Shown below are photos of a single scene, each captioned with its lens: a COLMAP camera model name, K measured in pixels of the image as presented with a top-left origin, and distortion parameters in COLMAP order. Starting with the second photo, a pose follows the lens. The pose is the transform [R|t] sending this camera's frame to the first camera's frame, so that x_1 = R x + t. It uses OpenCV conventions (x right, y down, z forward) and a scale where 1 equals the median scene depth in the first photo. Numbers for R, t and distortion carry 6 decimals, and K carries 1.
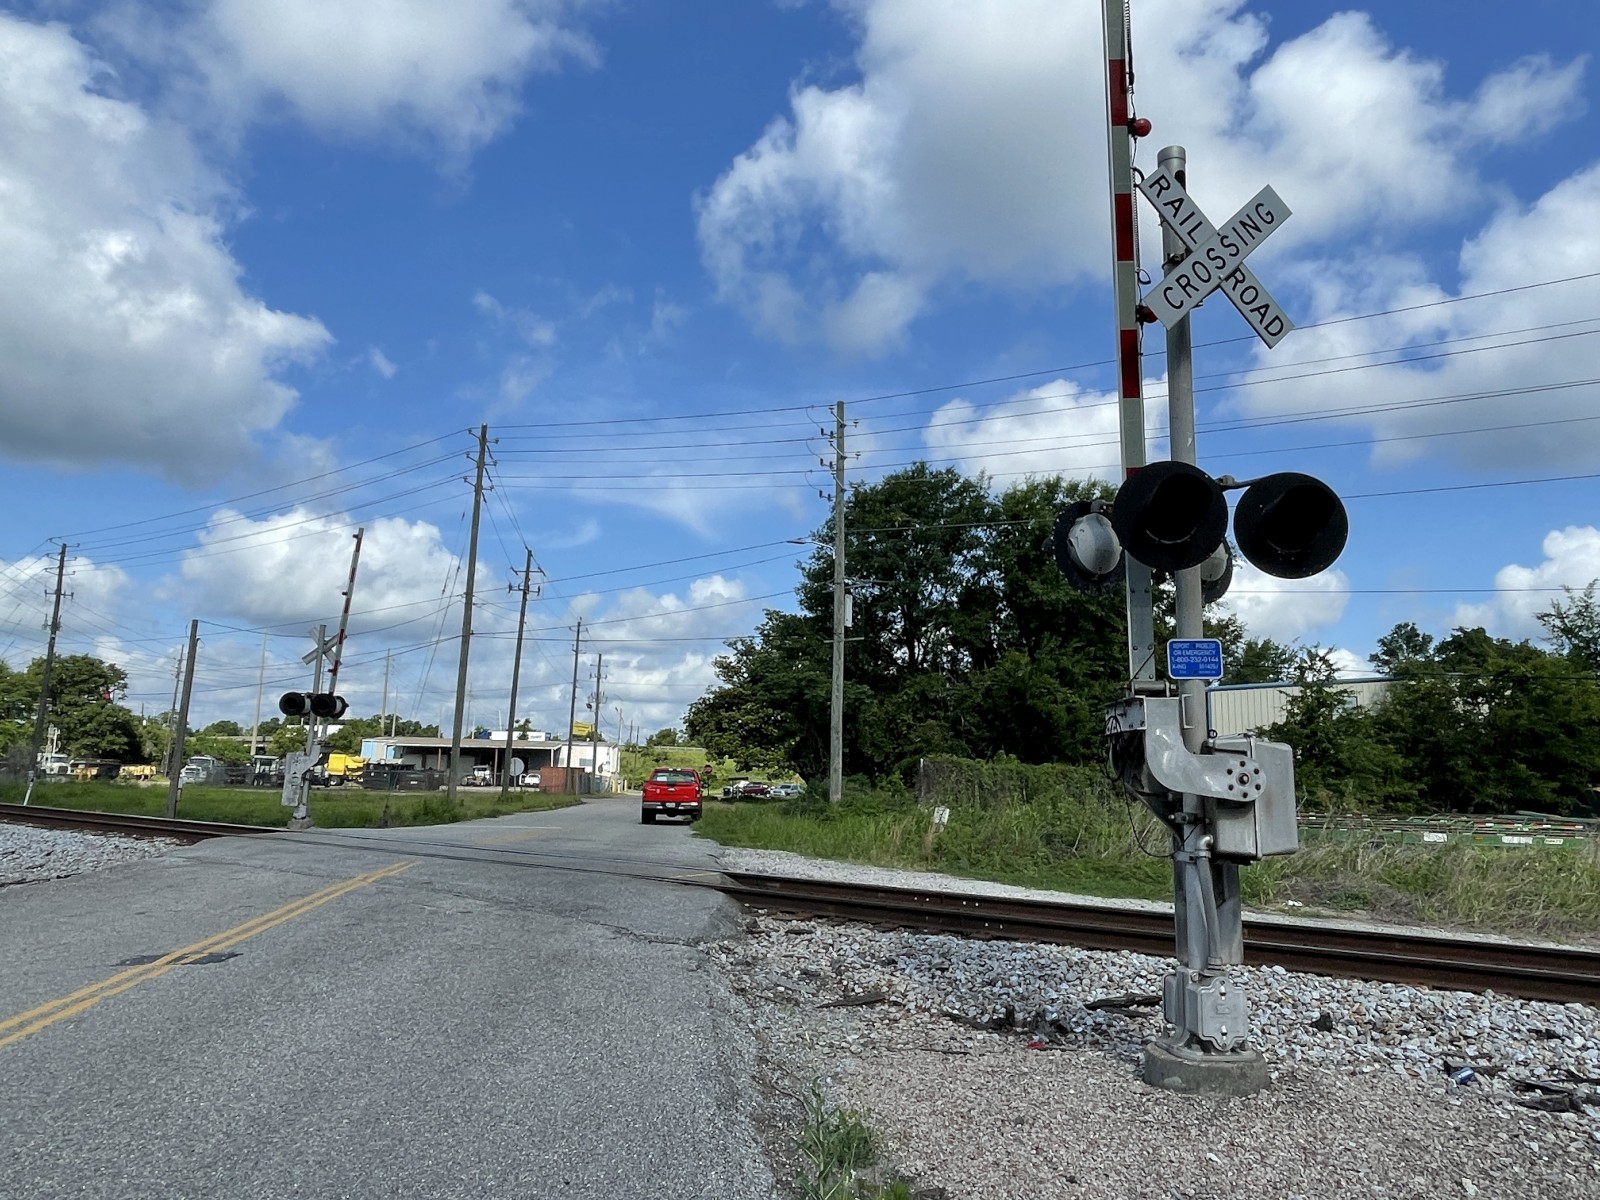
lens RADIAL K [[1089.6, 0, 808.0], [0, 1089.6, 602.3], [0, 0, 1]] dist [0.000485, -0.002687]
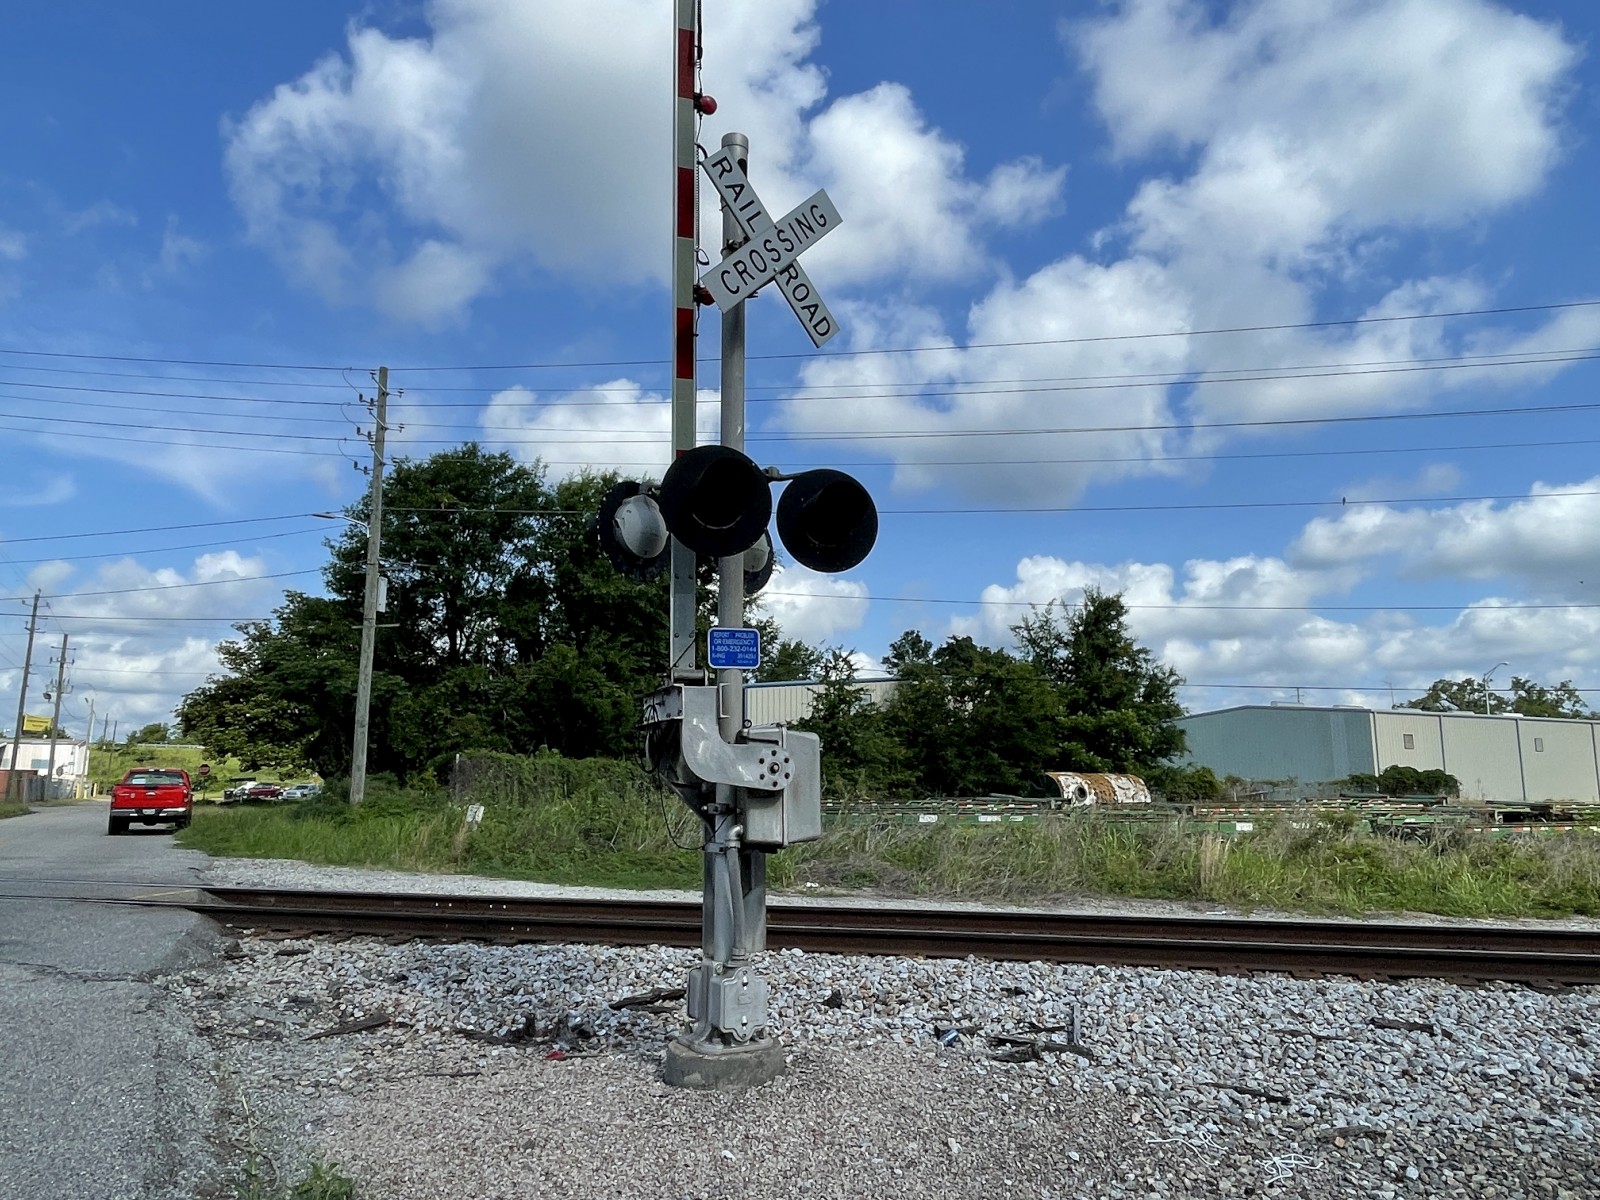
lens RADIAL K [[1089.6, 0, 808.0], [0, 1089.6, 602.3], [0, 0, 1]] dist [0.000485, -0.002687]
pose [[0.917839, 0.043803, 0.394530, 0.017114], [-0.045594, 0.998948, -0.004840, 0.008790], [-0.394327, -0.013546, 0.918870, 0.044997]]
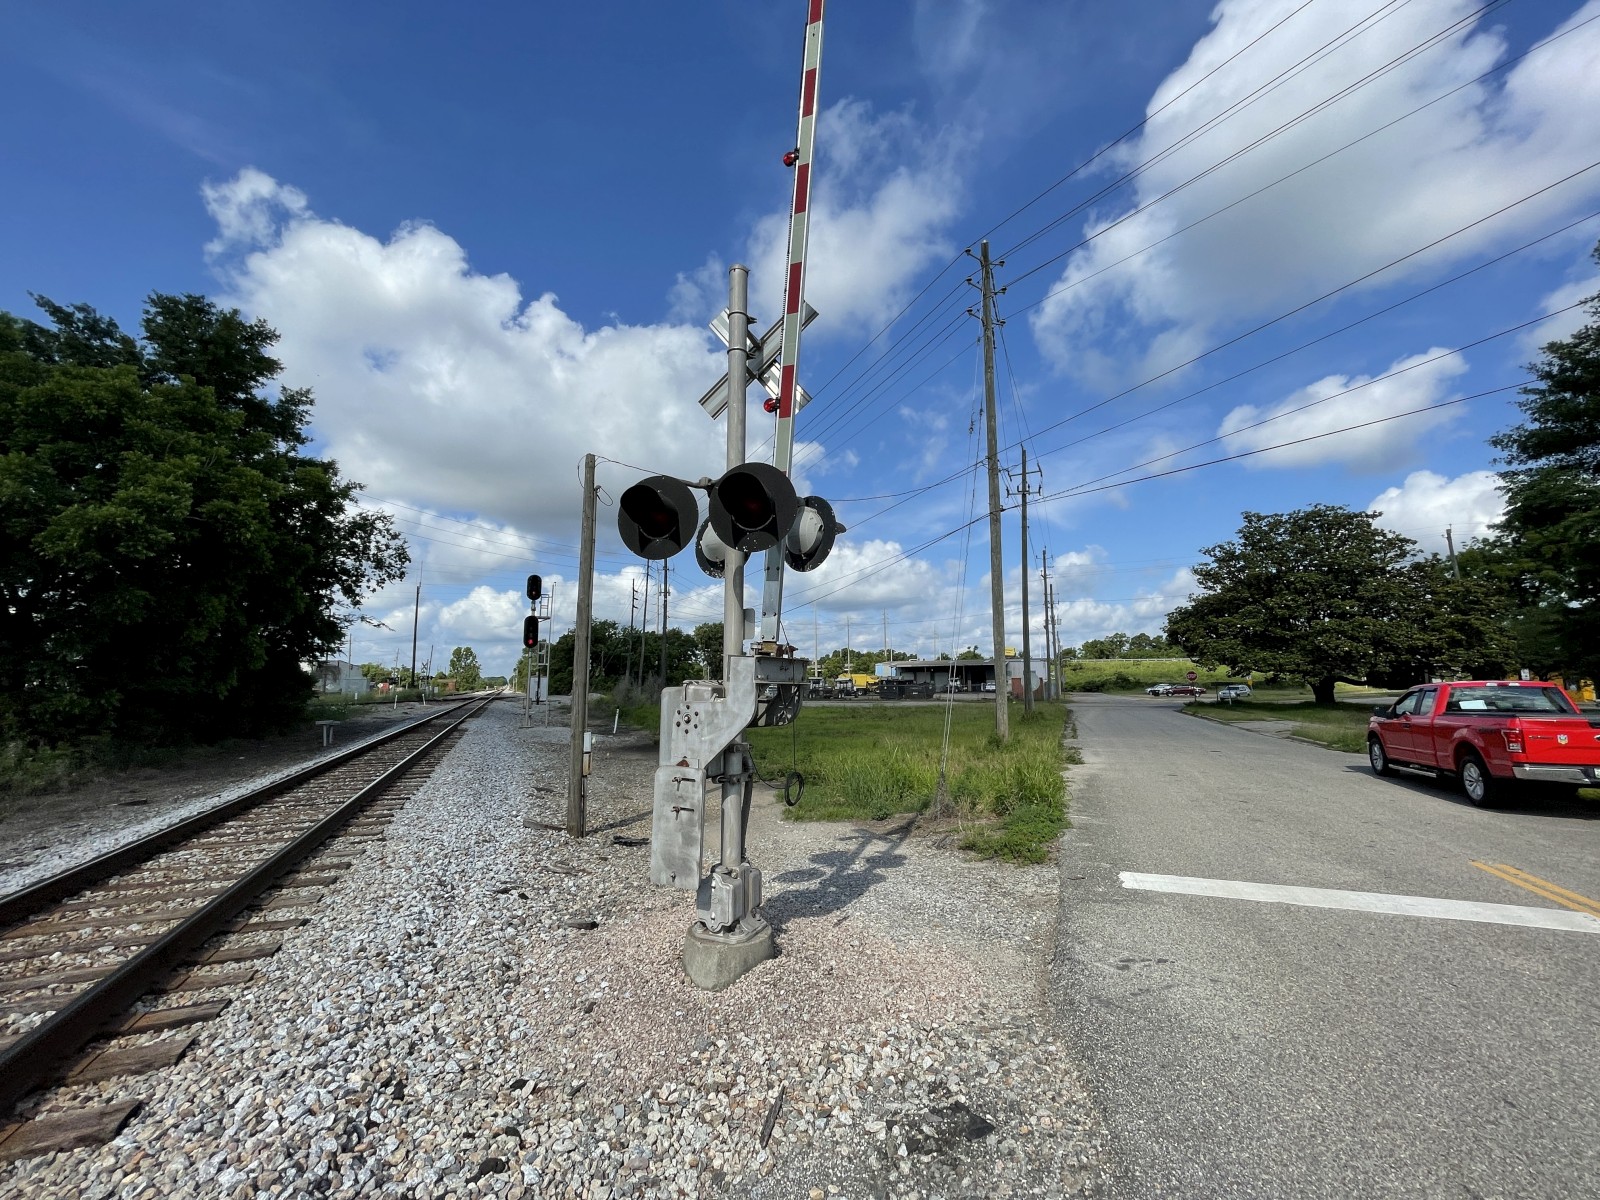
lens RADIAL K [[639.8, 0, 806.9], [0, 639.8, 596.8], [0, 0, 1]] dist [-0.004182, 0.000016]
pose [[0.881858, -0.092456, -0.462362, -1.123707], [0.104358, 0.994540, 0.000168, 0.363874], [0.459822, -0.048400, 0.886691, 2.674668]]
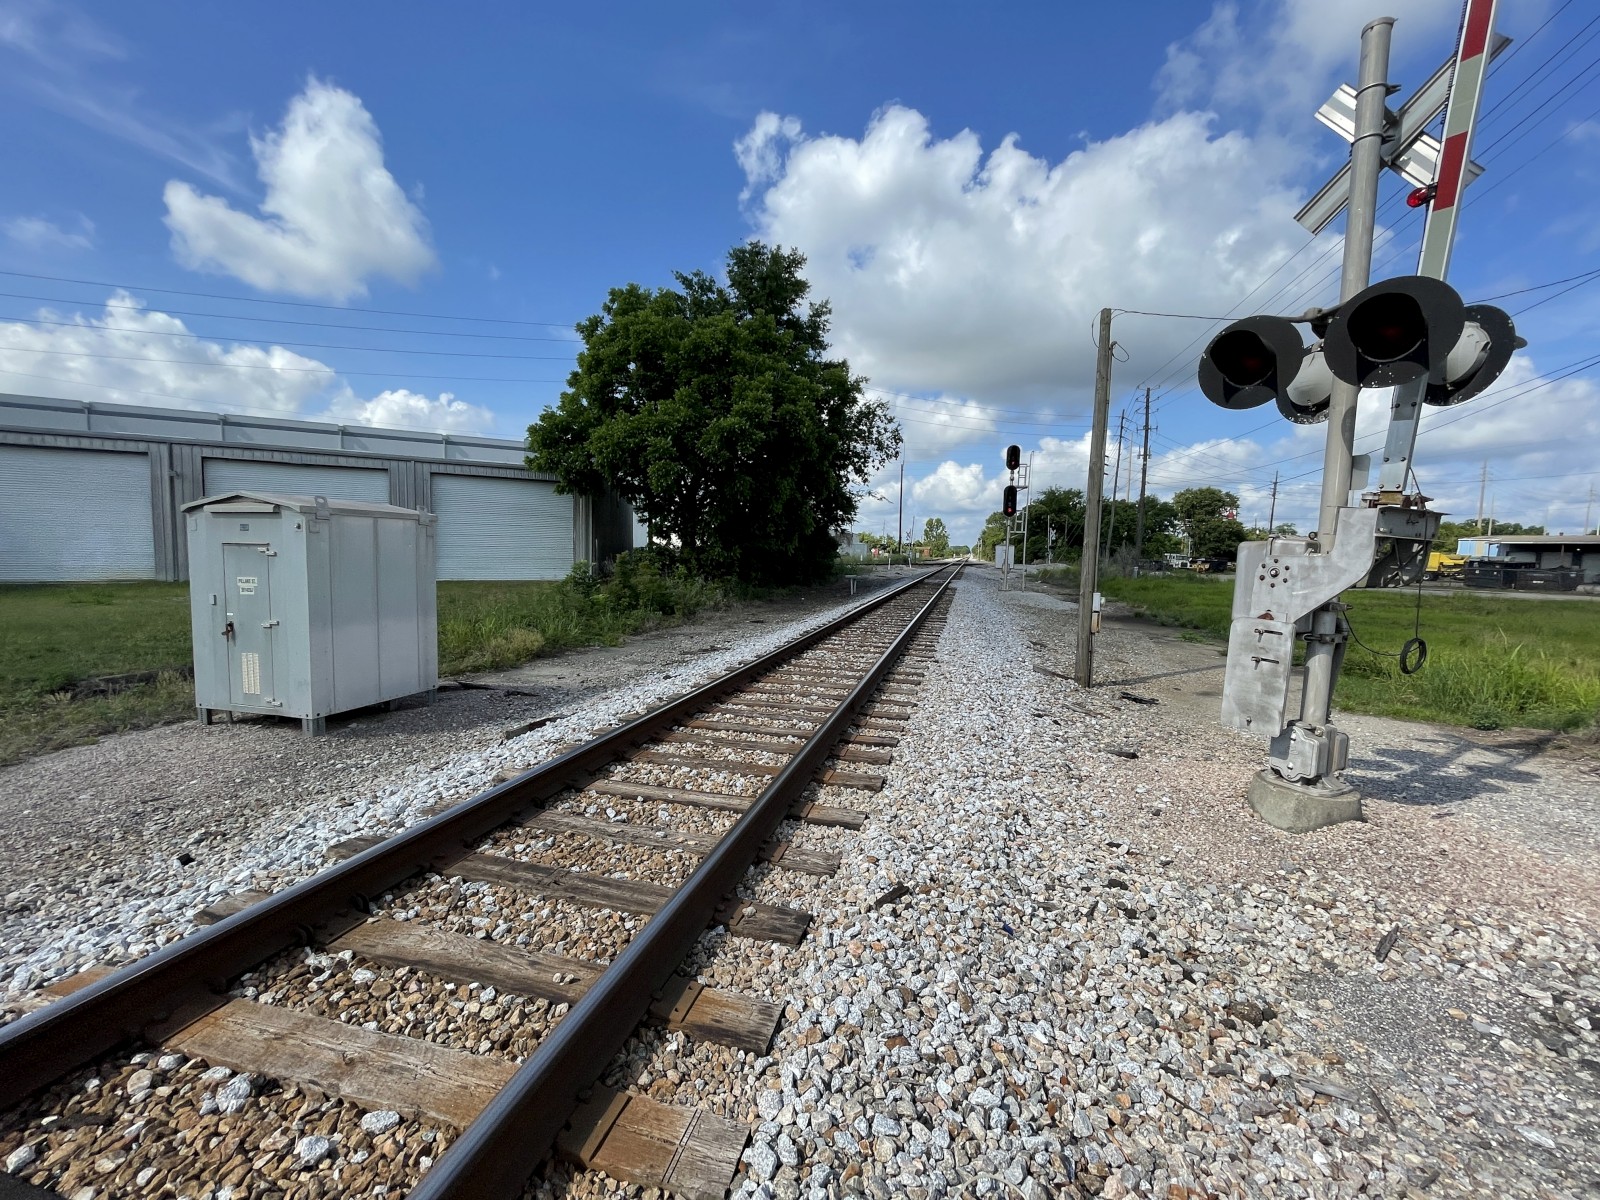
lens RADIAL K [[639.8, 0, 806.9], [0, 639.8, 596.8], [0, 0, 1]] dist [-0.004182, 0.000016]
pose [[0.387206, 0.054202, -0.920399, -1.131344], [0.134183, 0.984329, 0.114417, 0.362595], [0.912177, -0.167805, 0.373865, 2.555196]]
